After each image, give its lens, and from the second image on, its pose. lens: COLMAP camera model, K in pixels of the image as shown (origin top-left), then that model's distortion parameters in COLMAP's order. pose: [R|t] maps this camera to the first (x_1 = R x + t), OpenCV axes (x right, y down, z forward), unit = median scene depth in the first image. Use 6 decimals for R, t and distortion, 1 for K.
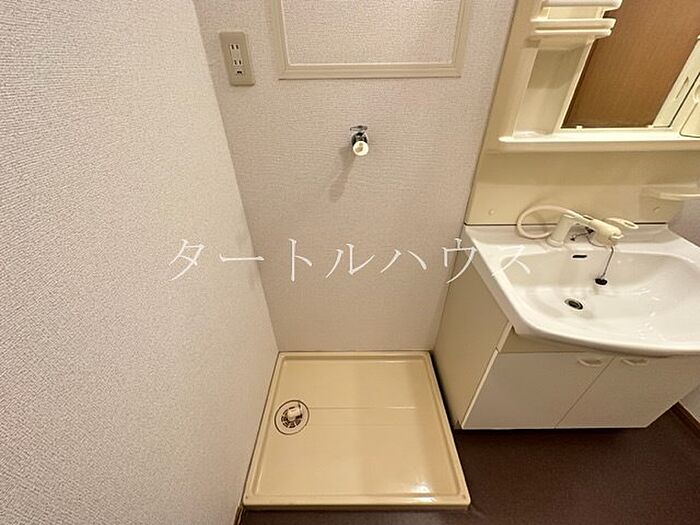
lens RADIAL K [[281.6, 0, 349.8], [0, 281.6, 263.8], [0, 0, 1]] dist [-0.000340, 0.000766]
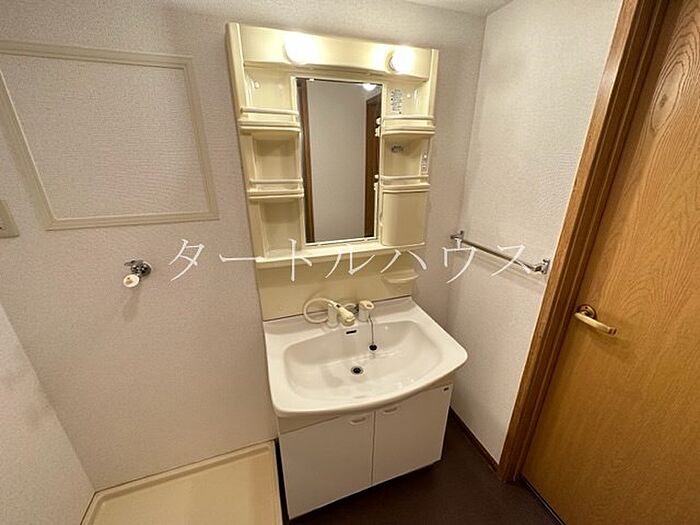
lens RADIAL K [[281.6, 0, 350.5], [0, 281.6, 262.0], [0, 0, 1]] dist [-0.000340, 0.000766]
pose [[0.945738, -0.105481, 0.307334, 0.441587], [0.178611, 0.958889, -0.220523, -0.049685], [-0.271438, 0.263450, 0.925697, -0.287638]]
